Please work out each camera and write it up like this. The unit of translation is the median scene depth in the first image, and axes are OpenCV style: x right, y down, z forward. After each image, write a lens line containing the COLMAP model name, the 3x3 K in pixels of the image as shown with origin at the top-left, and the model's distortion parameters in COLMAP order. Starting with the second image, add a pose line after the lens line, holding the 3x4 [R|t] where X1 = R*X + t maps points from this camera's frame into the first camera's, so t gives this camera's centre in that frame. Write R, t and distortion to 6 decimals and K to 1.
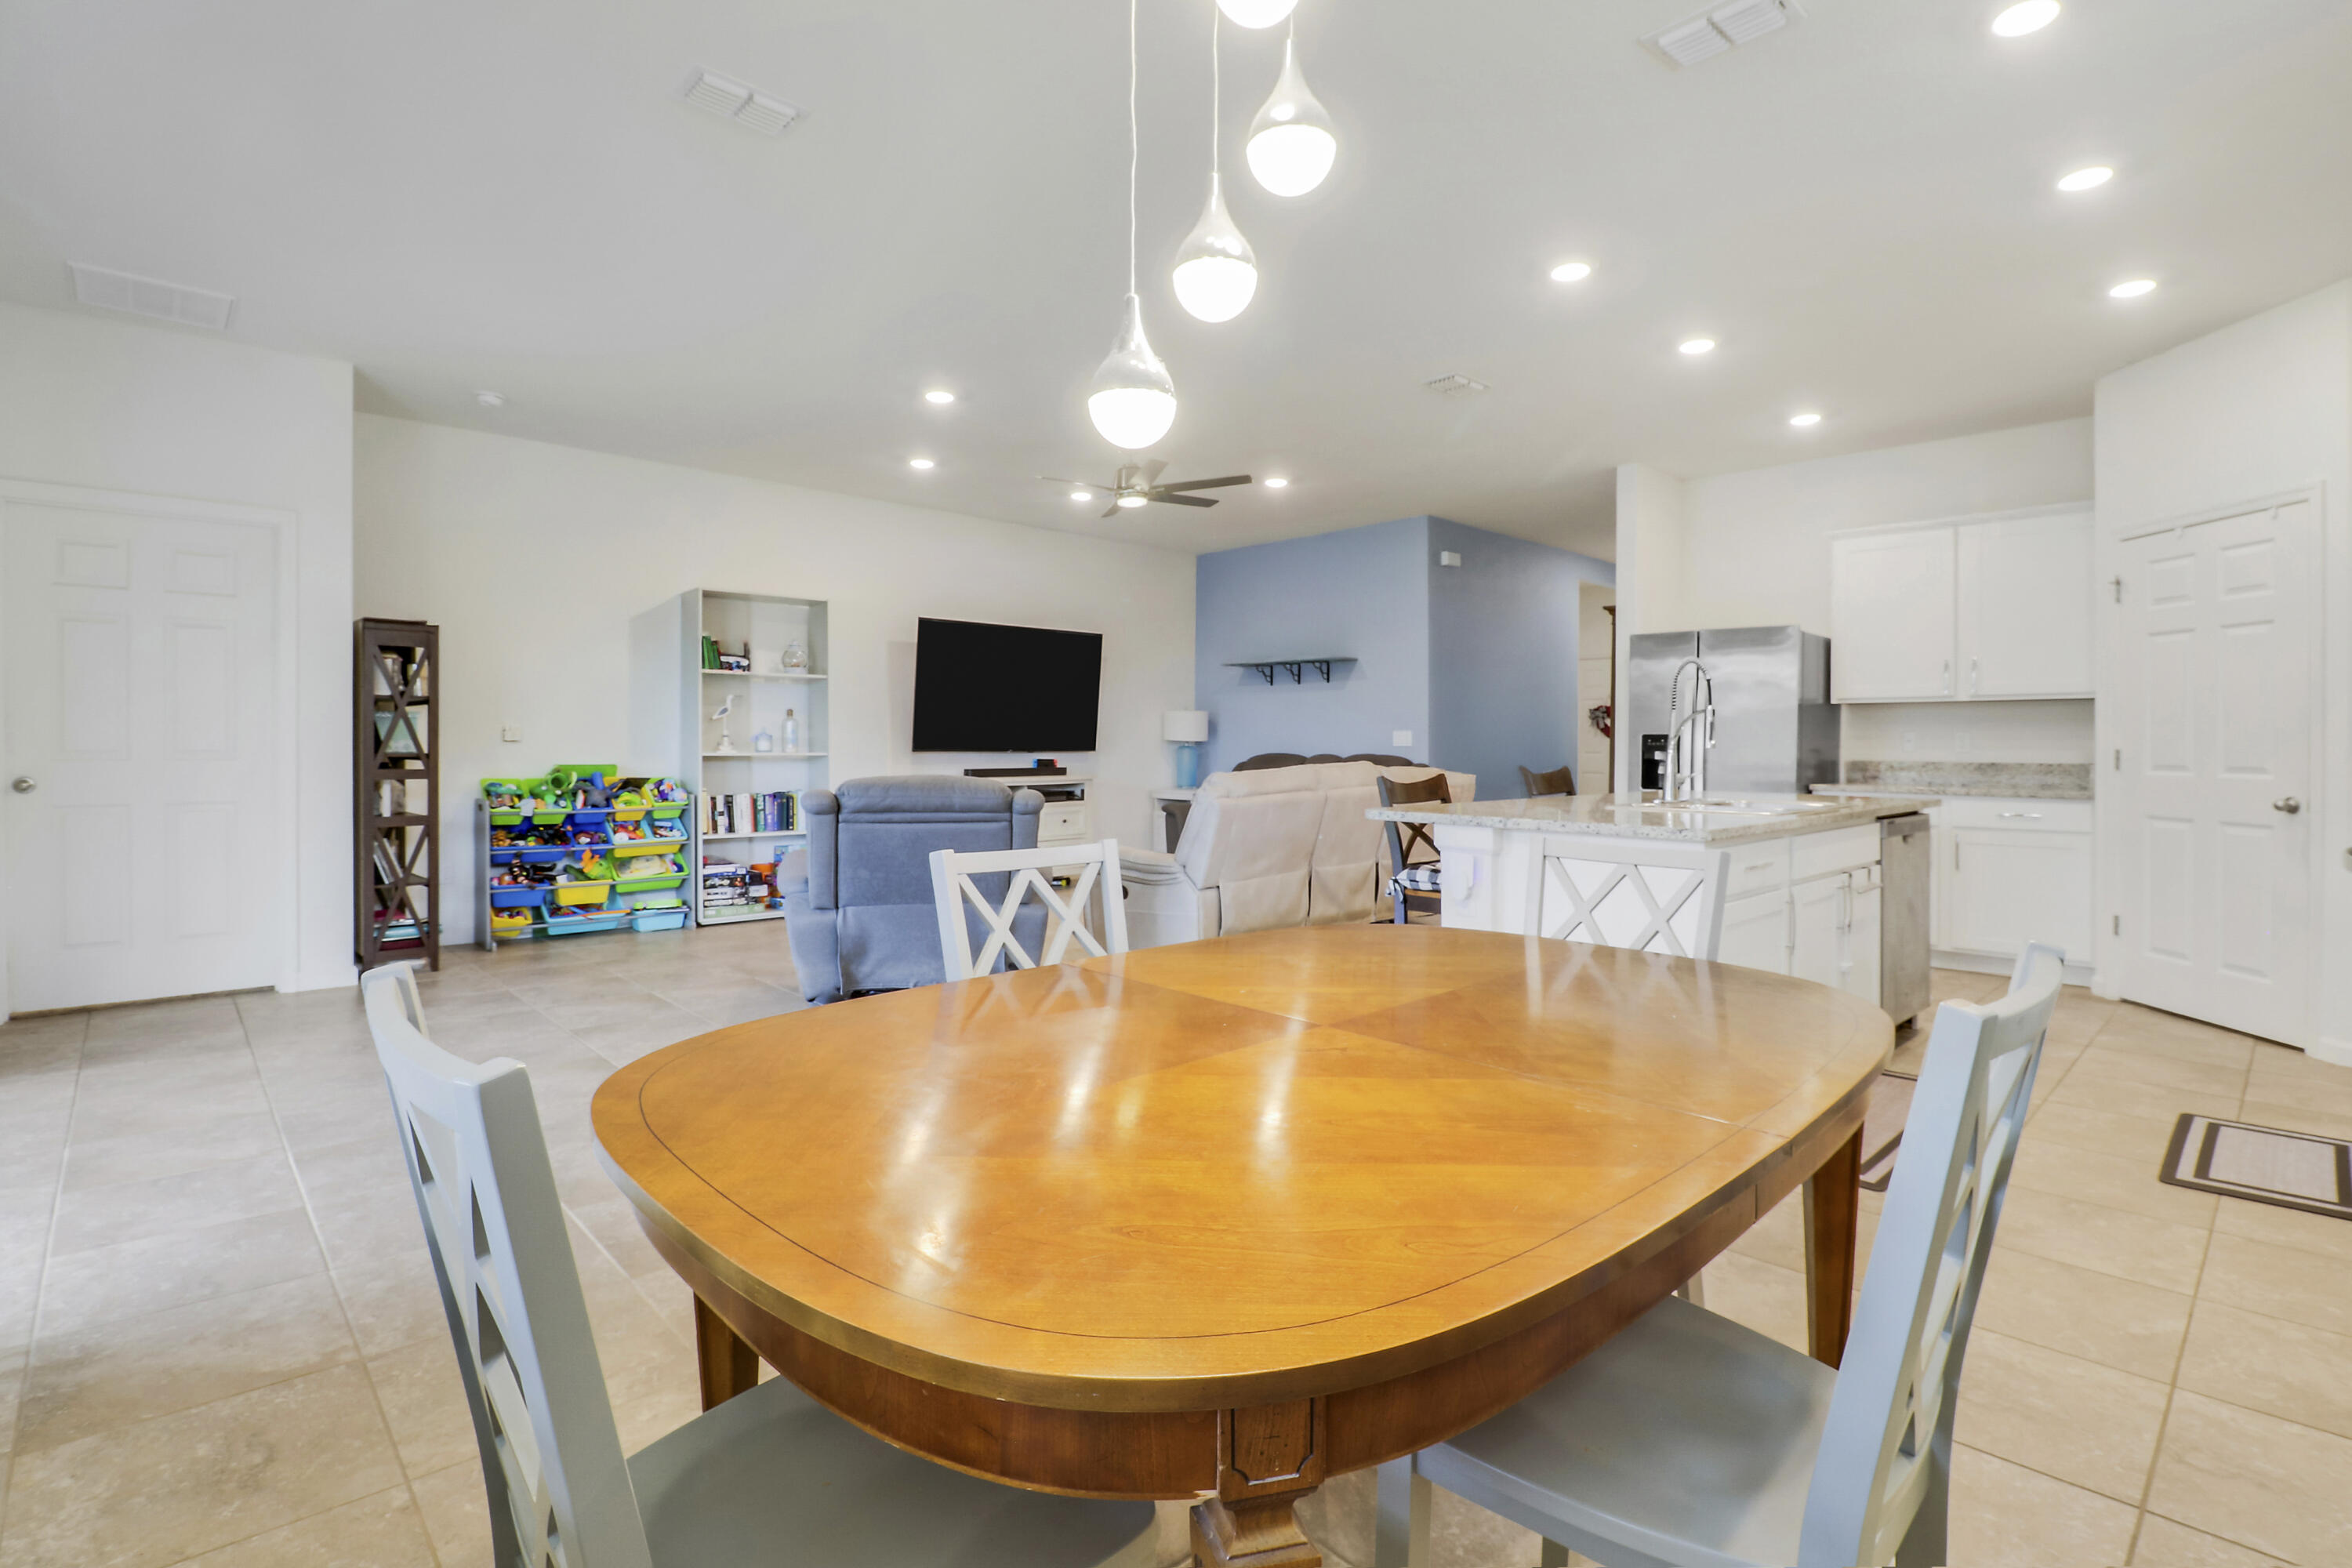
lens RADIAL K [[1098.4, 0, 1196.1], [0, 1098.4, 749.9], [0, 0, 1]] dist [0.004434, -0.014503]
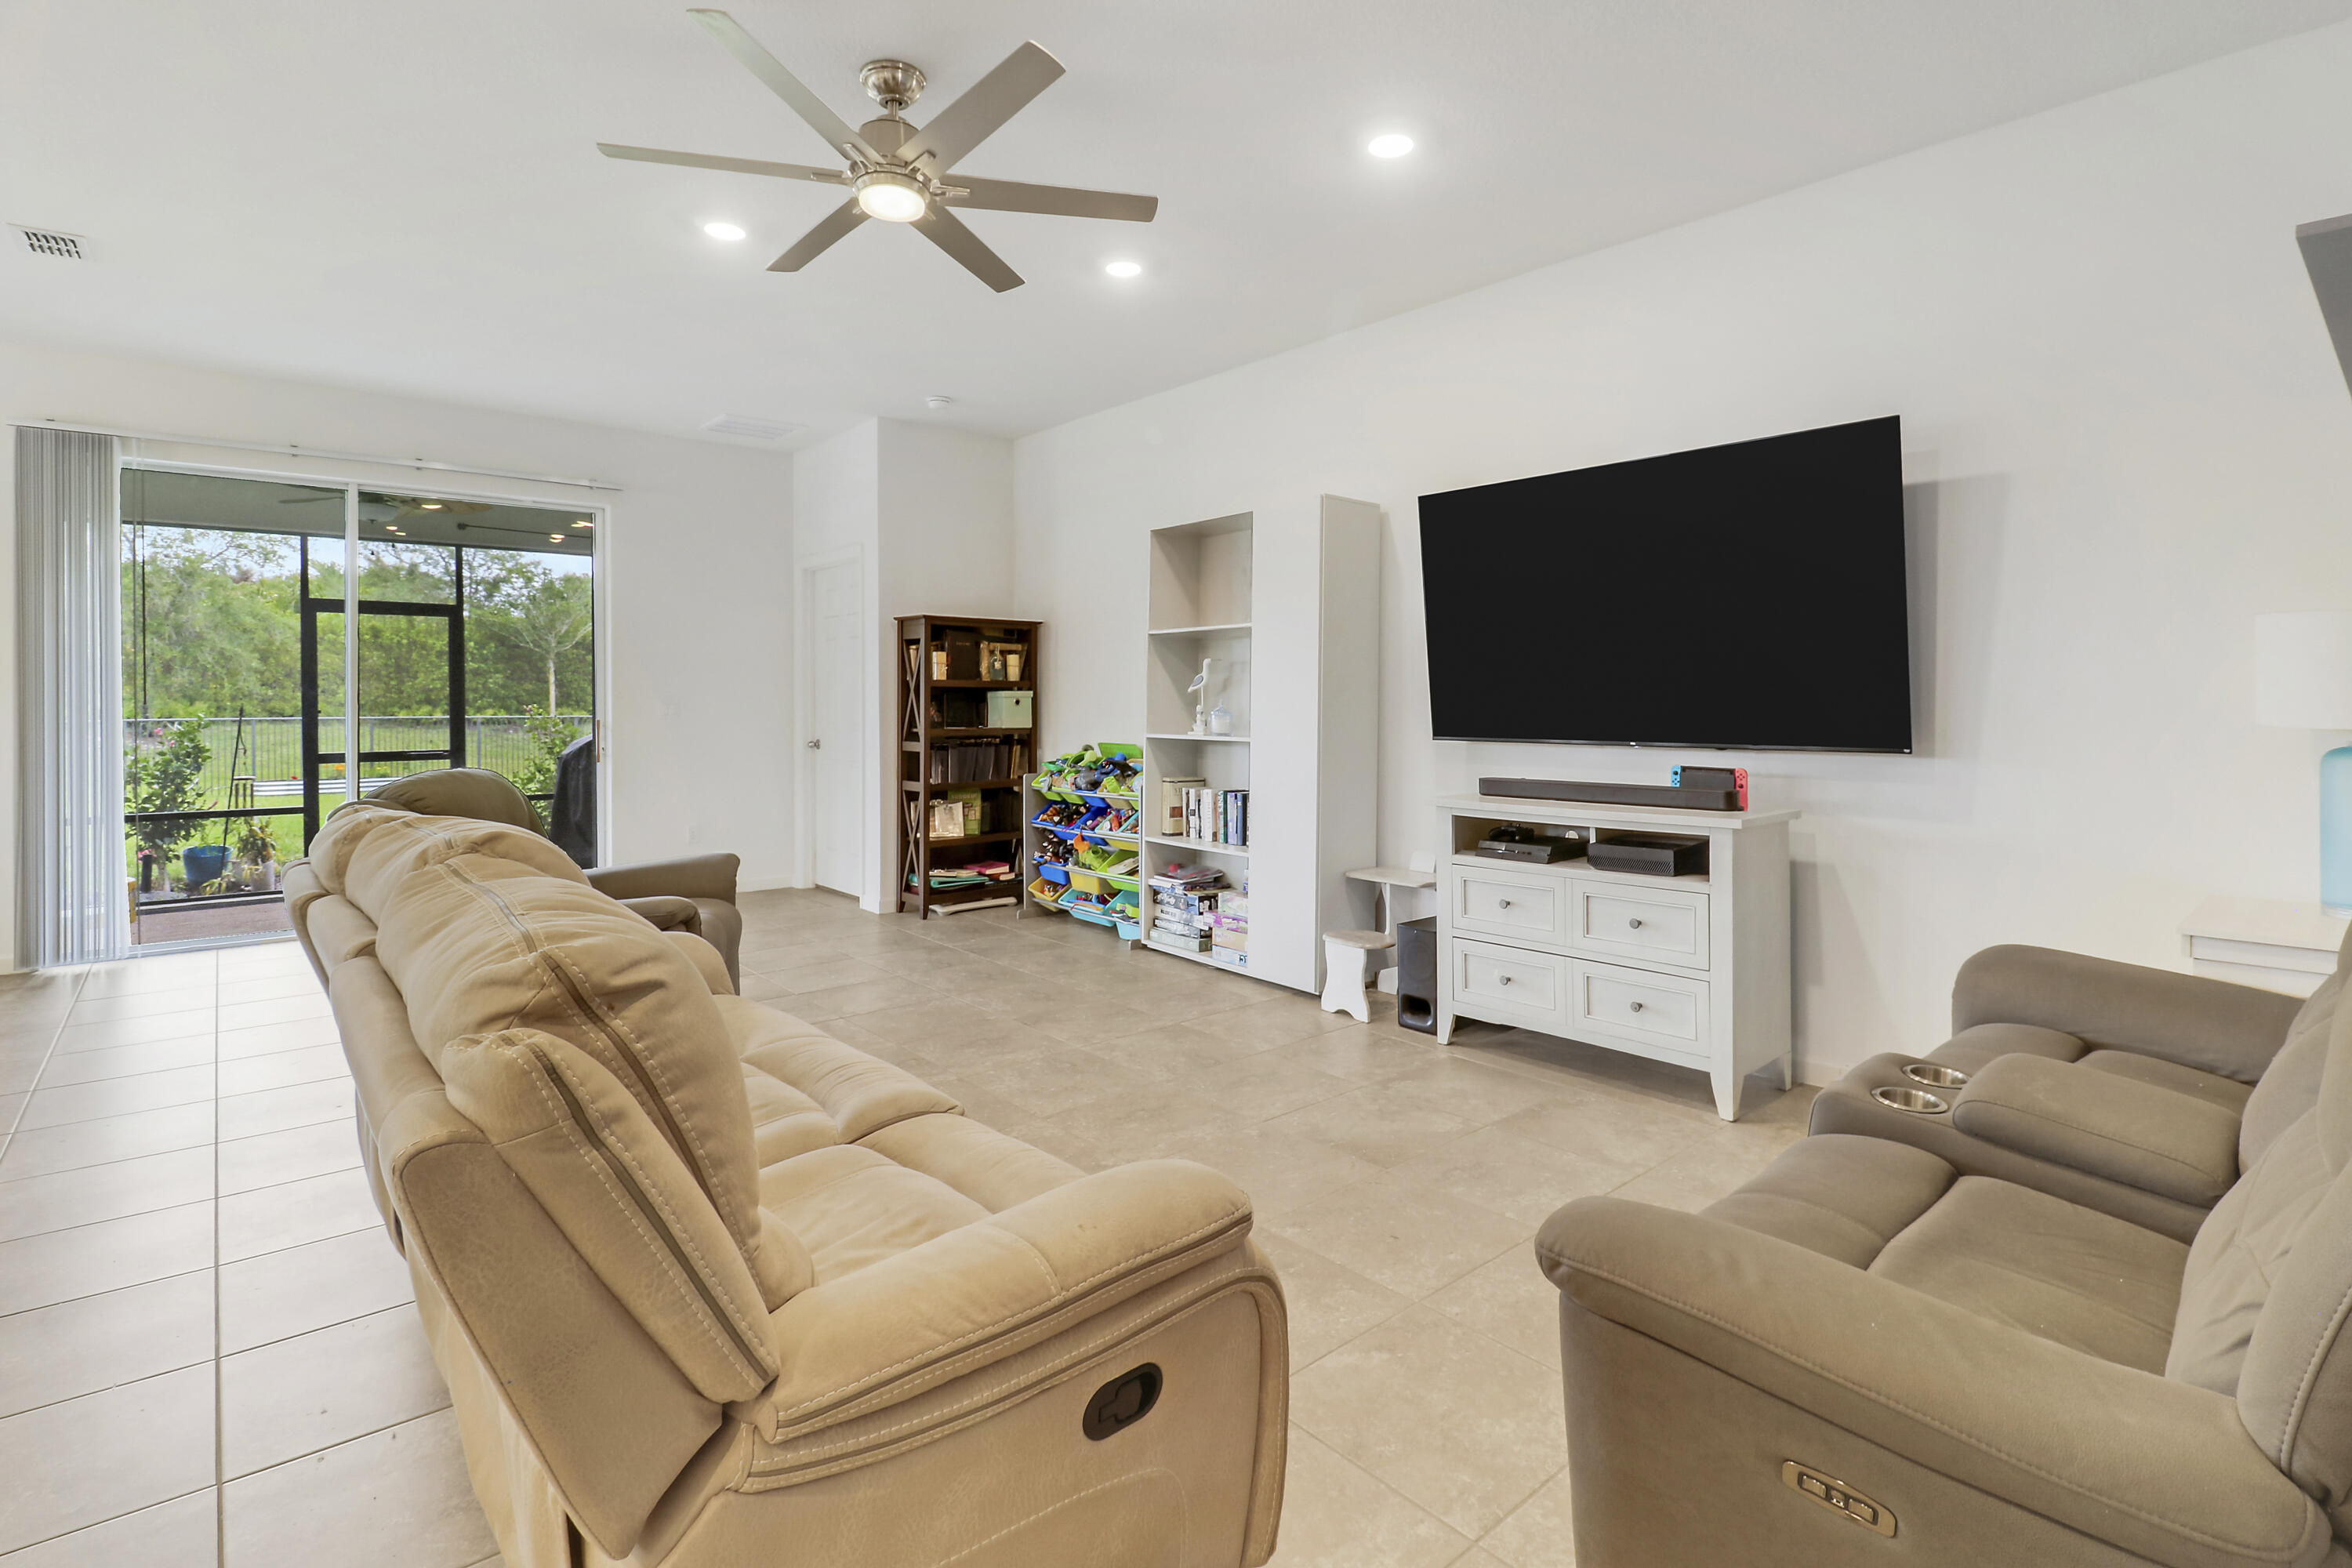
lens RADIAL K [[1131.4, 0, 1210.3], [0, 1131.4, 706.8], [0, 0, 1]] dist [0.006446, -0.016178]
pose [[-0.049841, 0.000545, -0.998757, 0.394746], [-0.003297, 0.999994, 0.000710, -0.018987], [0.998752, 0.003328, -0.049839, 1.125925]]
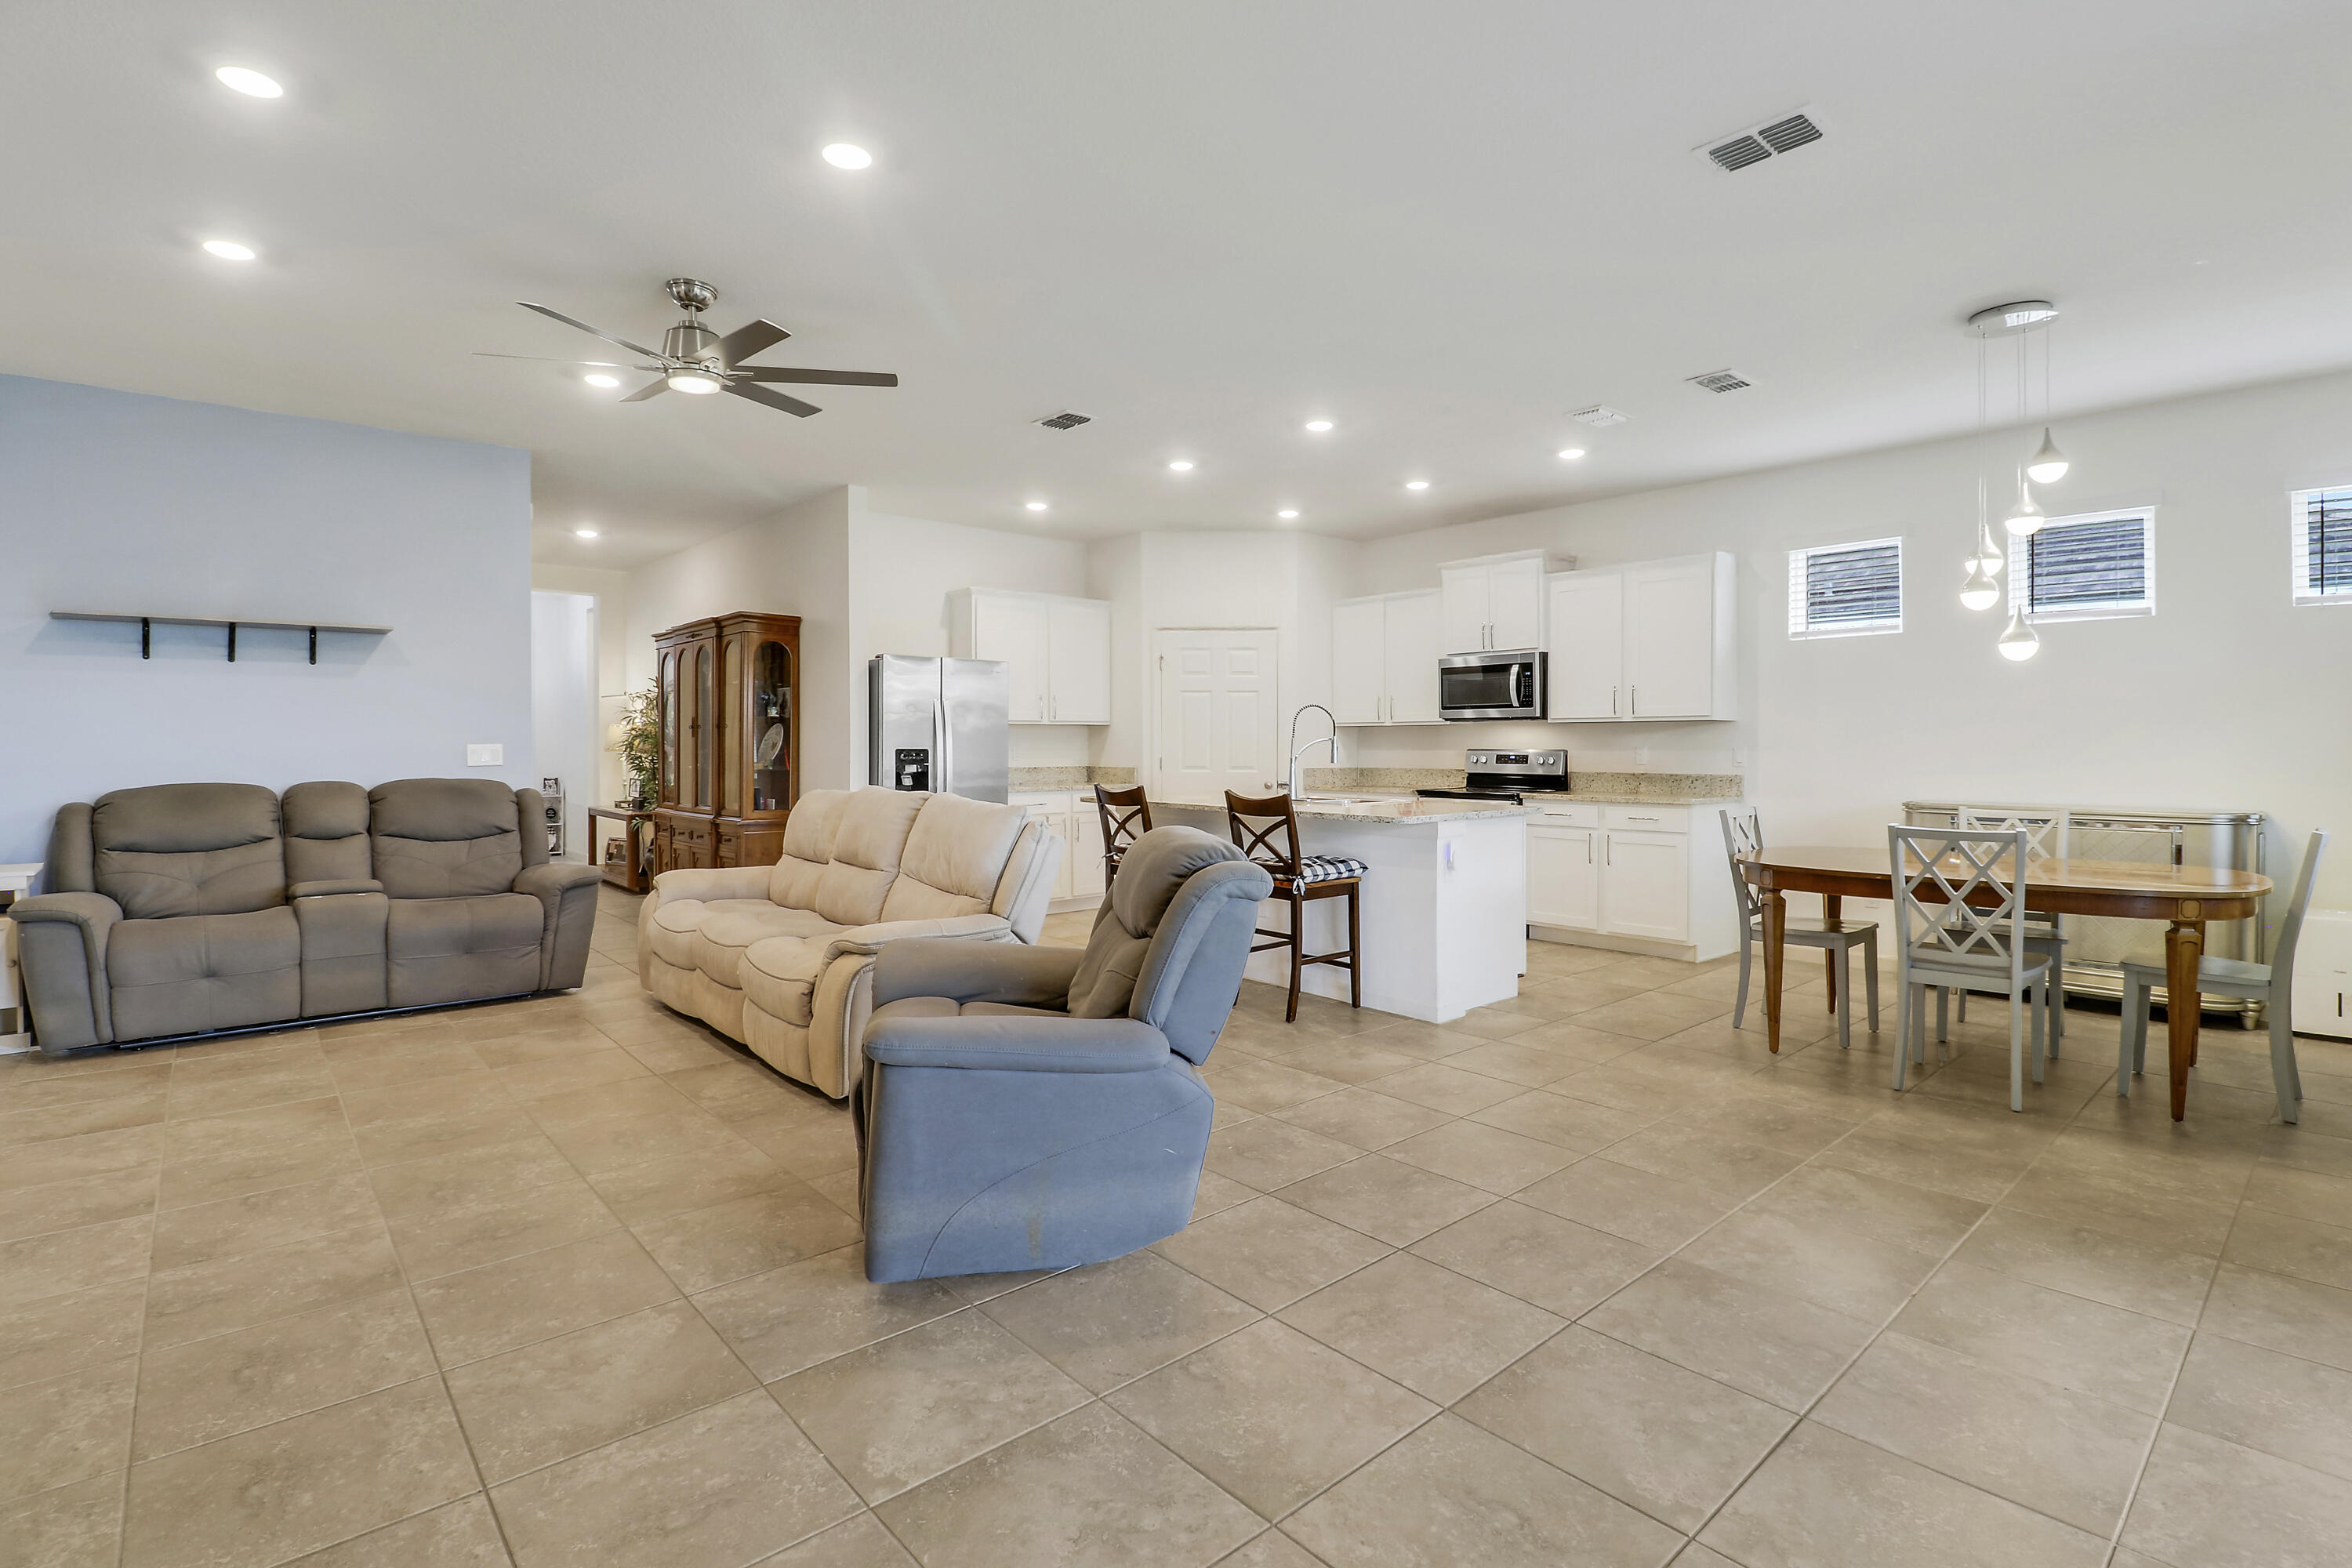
lens RADIAL K [[1098.4, 0, 1196.1], [0, 1098.4, 749.9], [0, 0, 1]] dist [0.004434, -0.014503]
pose [[0.044554, -0.011960, 0.998935, -0.654139], [0.005836, 0.999914, 0.011712, -0.024340], [-0.998990, 0.005308, 0.044620, 0.673066]]
